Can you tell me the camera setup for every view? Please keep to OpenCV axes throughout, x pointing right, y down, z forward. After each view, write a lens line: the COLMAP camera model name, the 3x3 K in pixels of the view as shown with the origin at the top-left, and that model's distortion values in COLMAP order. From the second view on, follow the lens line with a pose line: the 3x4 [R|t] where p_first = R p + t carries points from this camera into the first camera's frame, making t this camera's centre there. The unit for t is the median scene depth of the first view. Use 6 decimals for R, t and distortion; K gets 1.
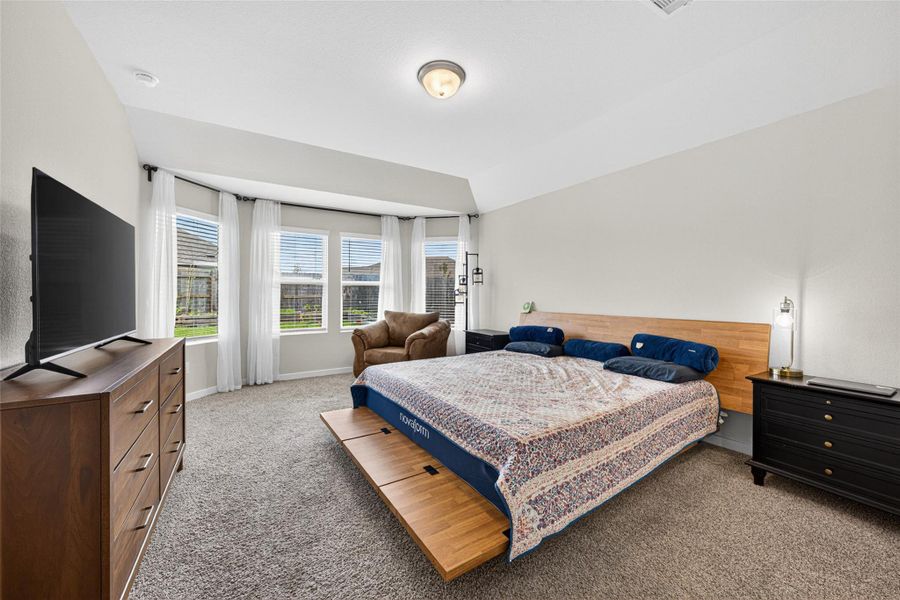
lens RADIAL K [[338.8, 0, 451.7], [0, 338.8, 300.9], [0, 0, 1]] dist [-0.002232, 0.000071]
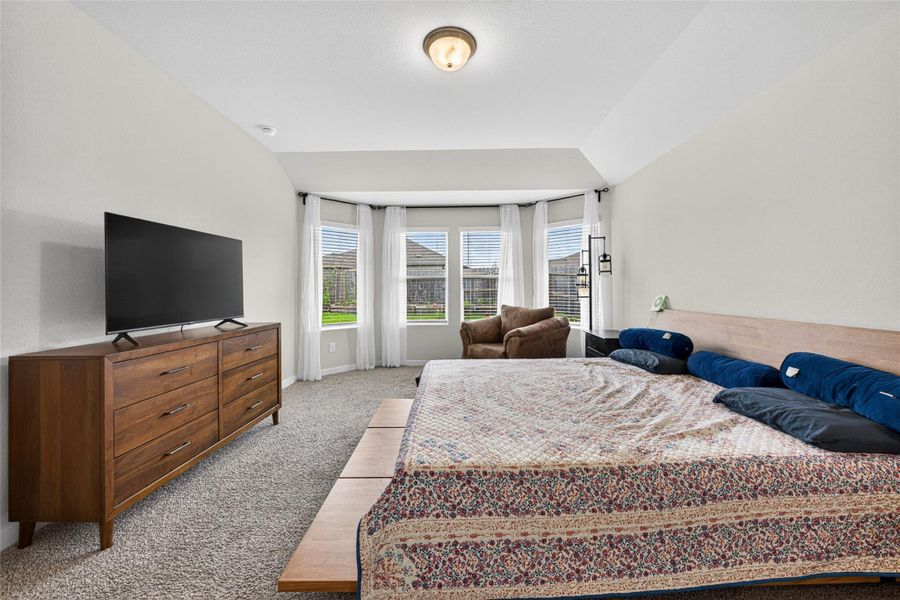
lens RADIAL K [[347.3, 0, 461.1], [0, 347.3, 294.9], [0, 0, 1]] dist [-0.000838, 0.000066]
pose [[0.842943, 0.001754, -0.538000, 0.303659], [-0.001258, 0.999998, 0.001289, -0.000170], [0.538001, -0.000409, 0.842944, 0.149189]]
